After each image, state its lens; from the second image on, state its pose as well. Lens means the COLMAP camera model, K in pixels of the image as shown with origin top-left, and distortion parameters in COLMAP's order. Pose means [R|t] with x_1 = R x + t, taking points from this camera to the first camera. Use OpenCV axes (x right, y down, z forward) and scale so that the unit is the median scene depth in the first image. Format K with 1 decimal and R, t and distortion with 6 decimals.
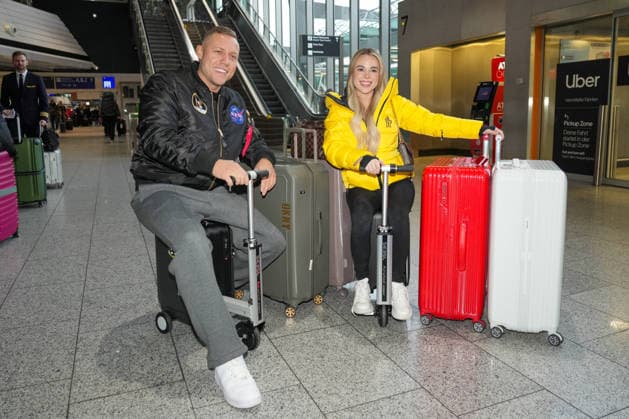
lens RADIAL K [[478.1, 0, 316.9], [0, 478.1, 184.2], [0, 0, 1]] dist [-0.004321, 0.001115]
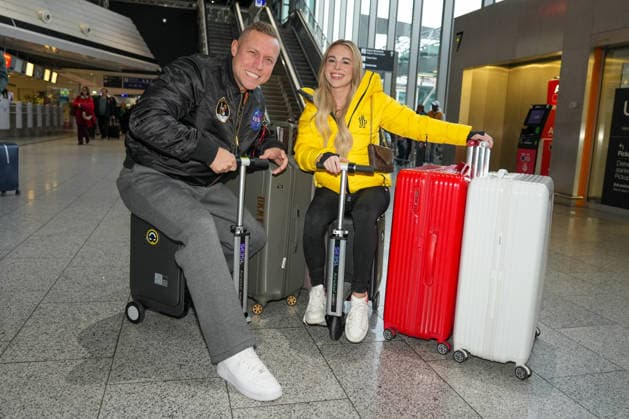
lens RADIAL K [[486.1, 0, 312.7], [0, 486.1, 192.0], [0, 0, 1]] dist [-0.005526, 0.003874]
pose [[0.987958, 0.090653, -0.125382, 0.148959], [-0.093319, 0.995515, -0.015541, 0.030893], [0.123410, 0.027054, 0.991987, 0.030494]]
